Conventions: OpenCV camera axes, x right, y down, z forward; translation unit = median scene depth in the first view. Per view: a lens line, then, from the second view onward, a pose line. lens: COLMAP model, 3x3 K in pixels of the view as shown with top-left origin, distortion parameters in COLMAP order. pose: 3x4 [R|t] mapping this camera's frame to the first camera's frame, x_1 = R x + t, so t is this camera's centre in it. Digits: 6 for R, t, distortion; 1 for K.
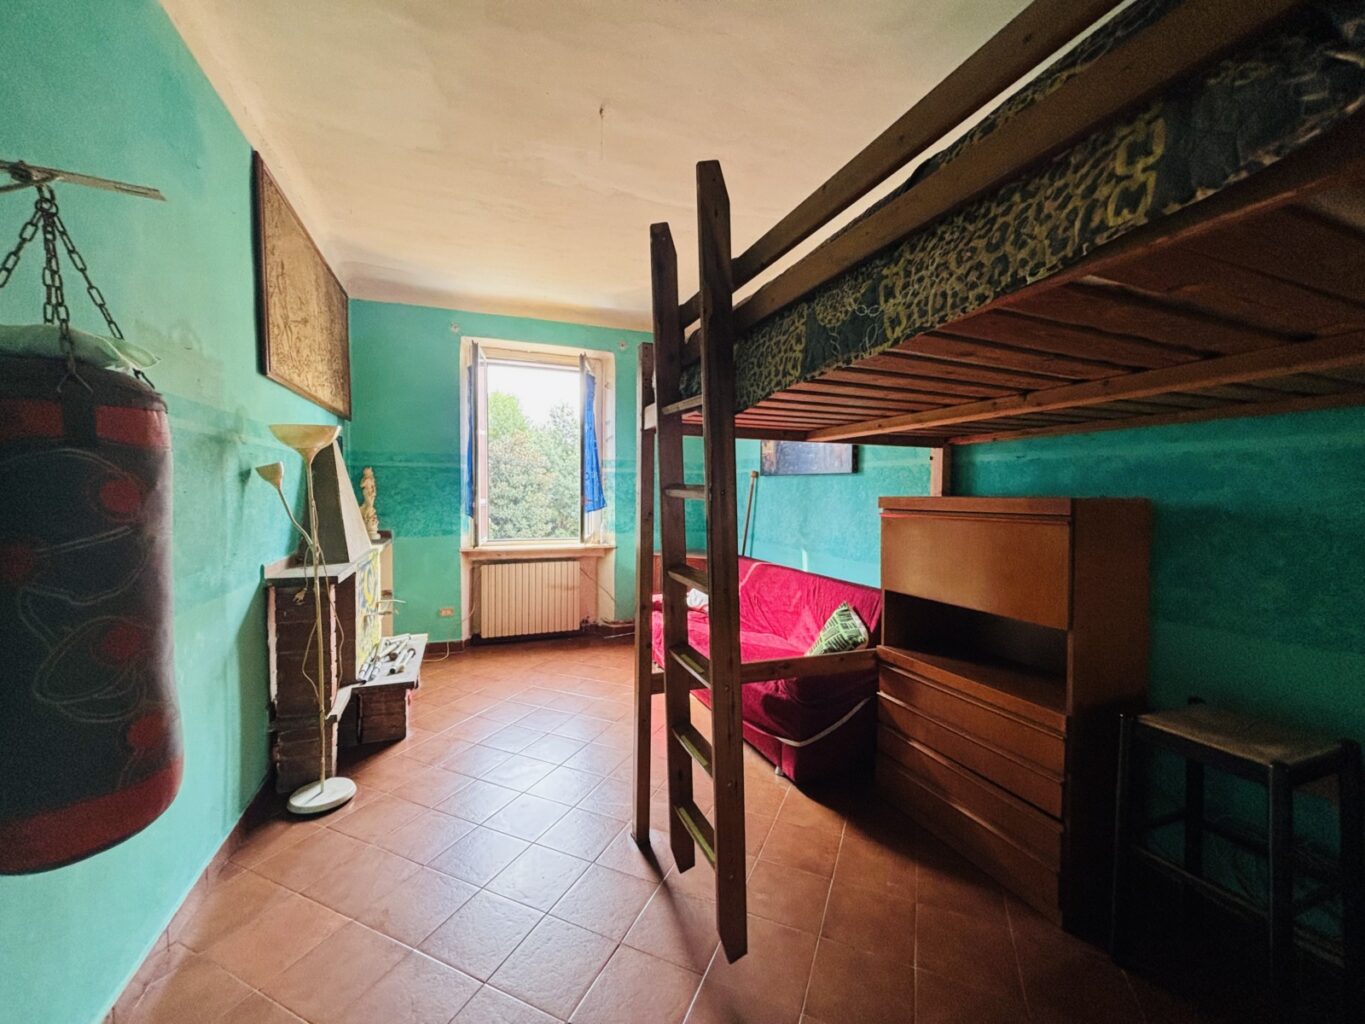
lens RADIAL K [[543.7, 0, 684.8], [0, 543.7, 509.4], [0, 0, 1]] dist [0.000104, 0.000222]
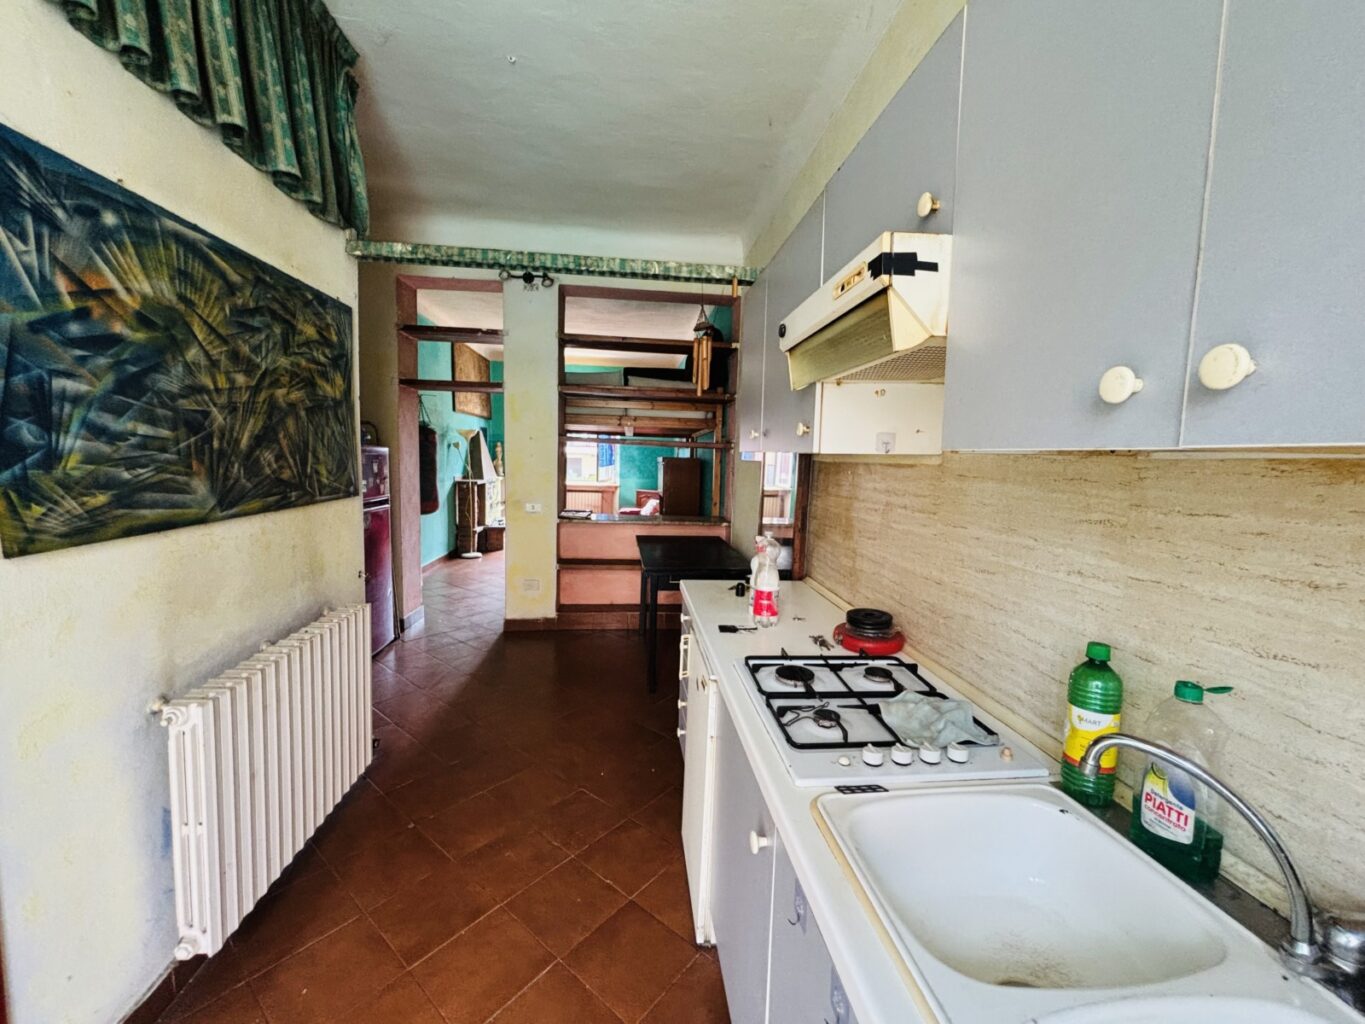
lens RADIAL K [[543.7, 0, 684.8], [0, 543.7, 509.4], [0, 0, 1]] dist [0.000104, 0.000222]
pose [[0.962786, 0.043254, -0.266782, 0.663109], [-0.028777, 0.997905, 0.057937, 0.040025], [0.268729, -0.048104, 0.962014, -0.819009]]
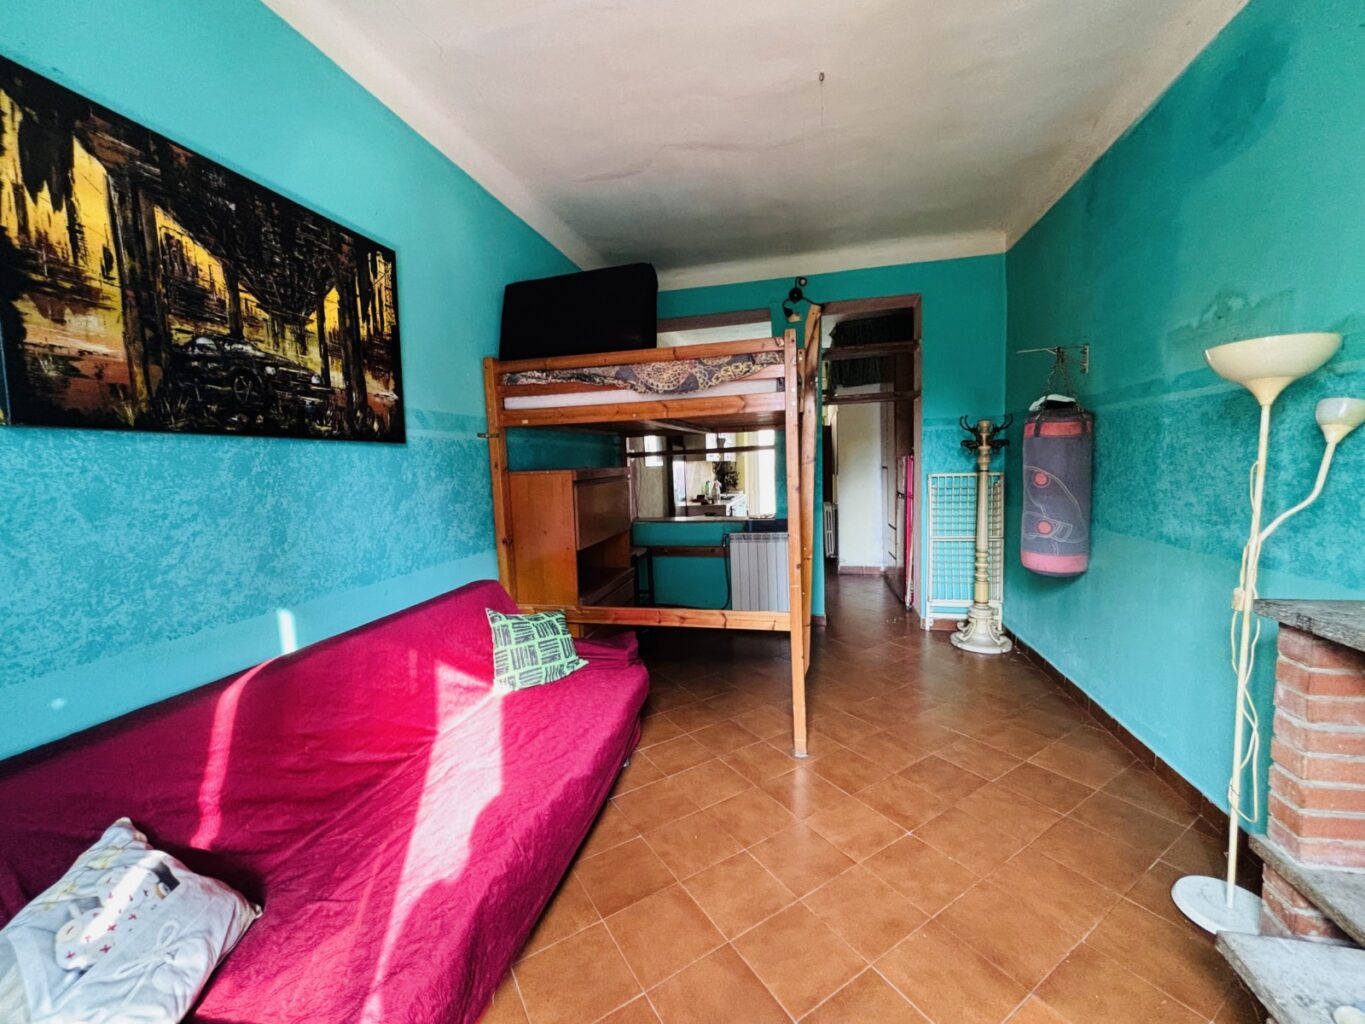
lens RADIAL K [[543.7, 0, 684.8], [0, 543.7, 509.4], [0, 0, 1]] dist [0.000104, 0.000222]
pose [[-0.821844, -0.031069, 0.568865, -0.266187], [0.045421, 0.991760, 0.119786, -0.038049], [-0.567899, 0.124284, -0.813661, 1.016257]]
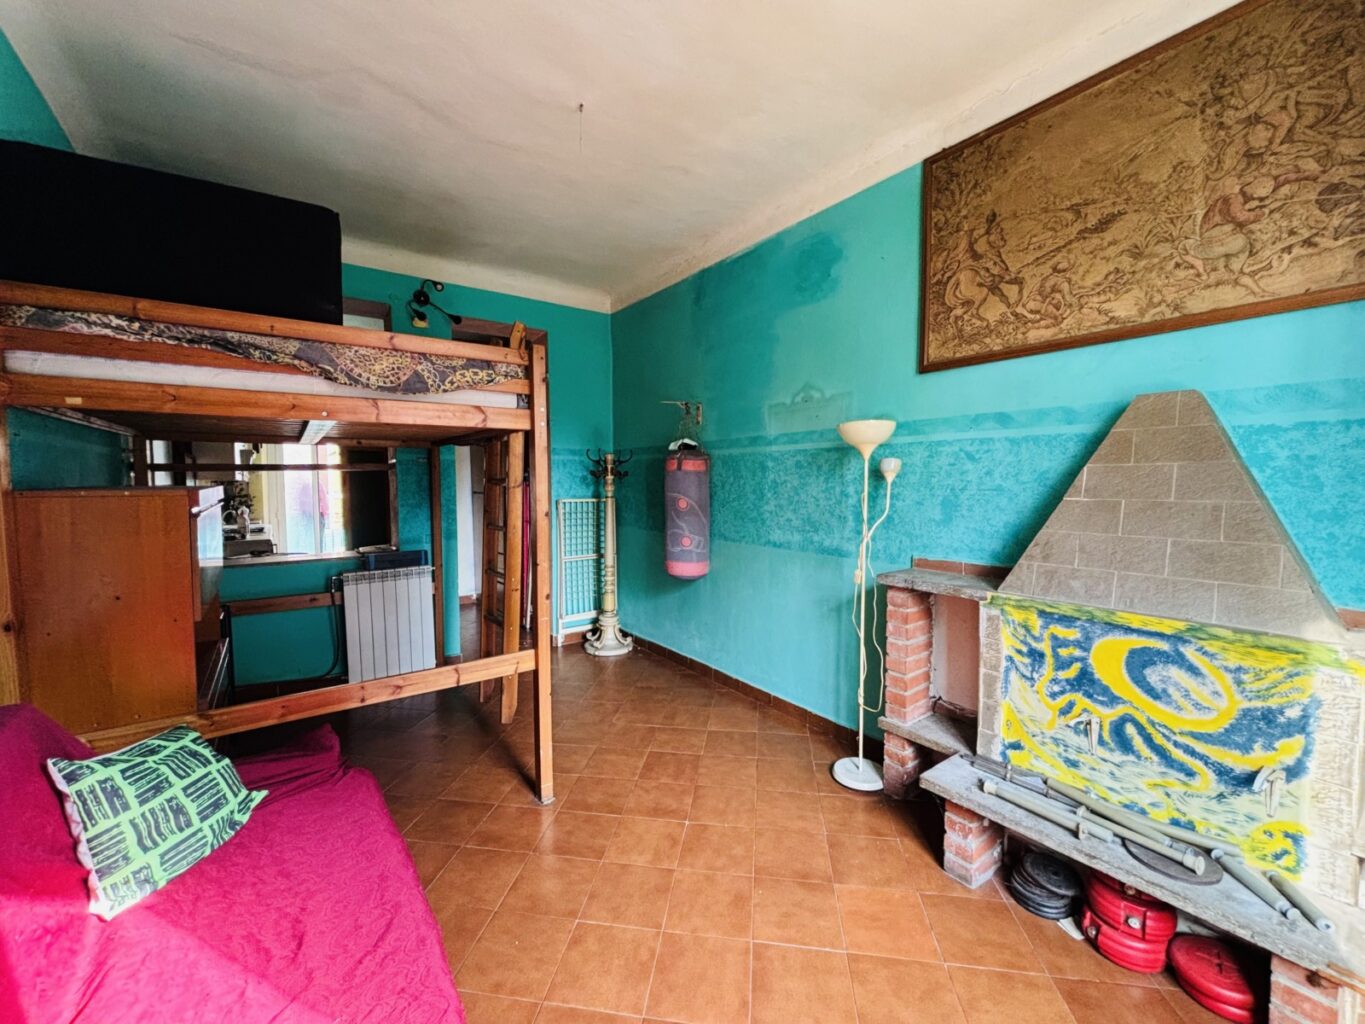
lens RADIAL K [[540.9, 0, 682.5], [0, 540.9, 512.0], [0, 0, 1]] dist [-0.007917, -0.000465]
pose [[-0.967204, 0.007431, -0.253894, -0.037867], [-0.016055, 0.995785, 0.090306, -0.038245], [0.253495, 0.091420, -0.963007, 1.028493]]
